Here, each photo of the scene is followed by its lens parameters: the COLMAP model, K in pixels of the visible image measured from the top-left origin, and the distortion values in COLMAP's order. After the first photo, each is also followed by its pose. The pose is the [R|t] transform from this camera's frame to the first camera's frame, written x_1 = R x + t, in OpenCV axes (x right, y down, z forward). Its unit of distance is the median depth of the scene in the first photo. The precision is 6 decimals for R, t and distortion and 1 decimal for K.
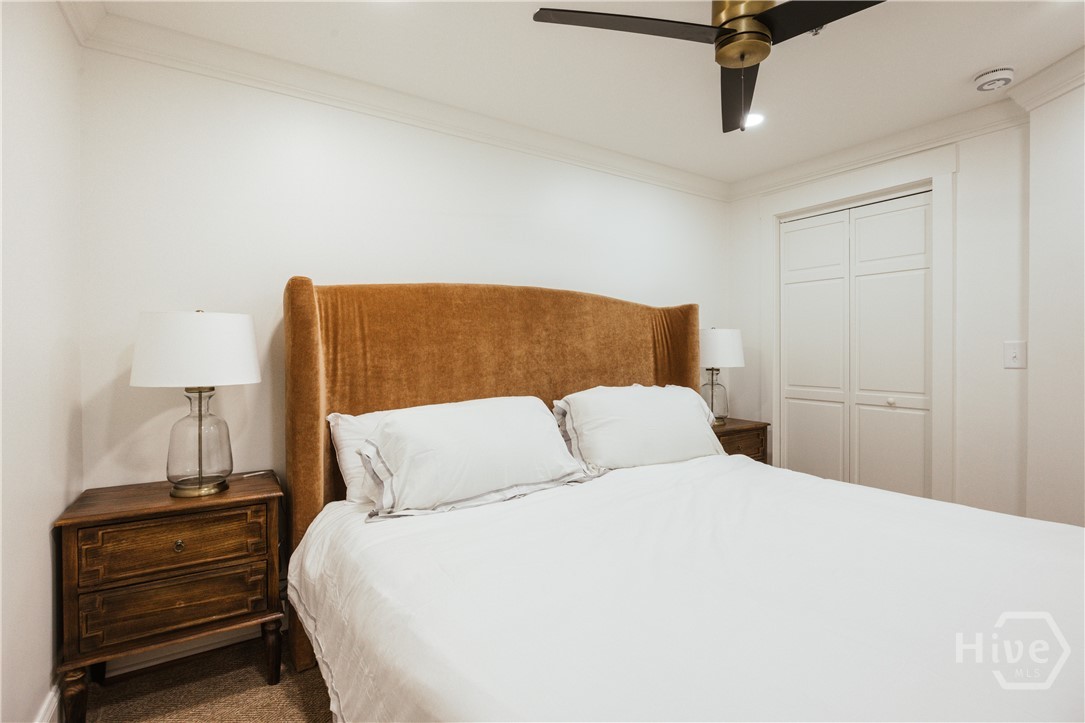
lens RADIAL K [[535.0, 0, 545.5], [0, 535.0, 354.0], [0, 0, 1]] dist [0.000047, 0.000094]
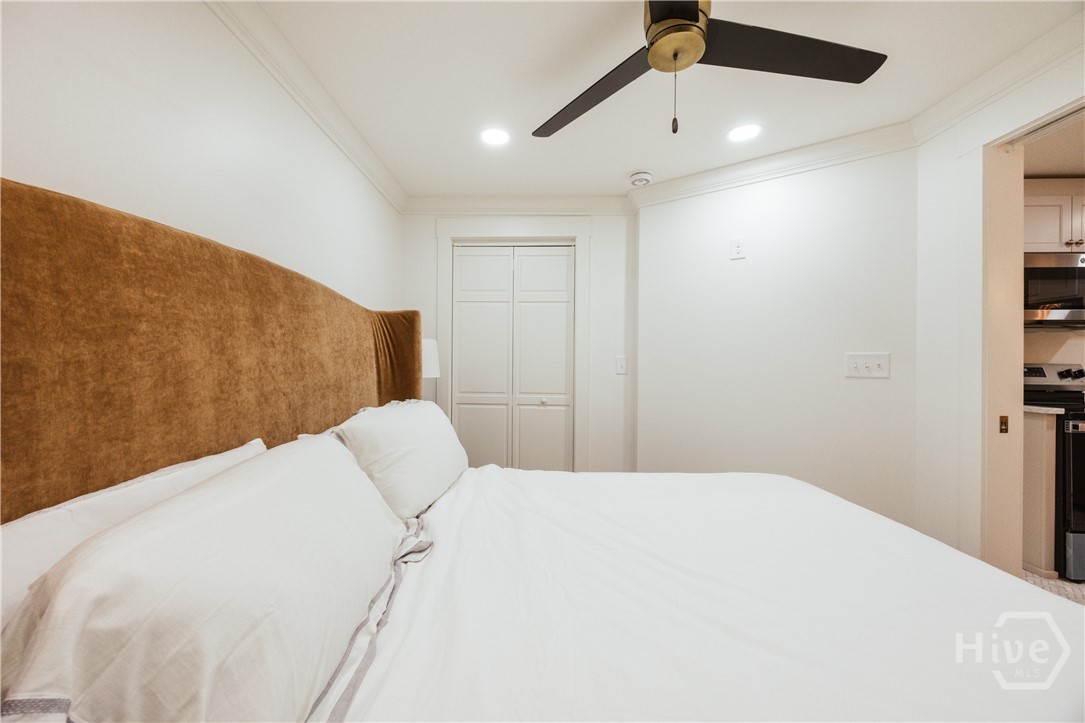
lens RADIAL K [[427.4, 0, 538.5], [0, 427.4, 363.8], [0, 0, 1]] dist [-0.002594, 0.000542]
pose [[0.579671, 0.002569, 0.814847, -0.237960], [-0.002035, 0.999996, -0.001704, 0.000164], [-0.814848, -0.000670, 0.579674, 0.457510]]
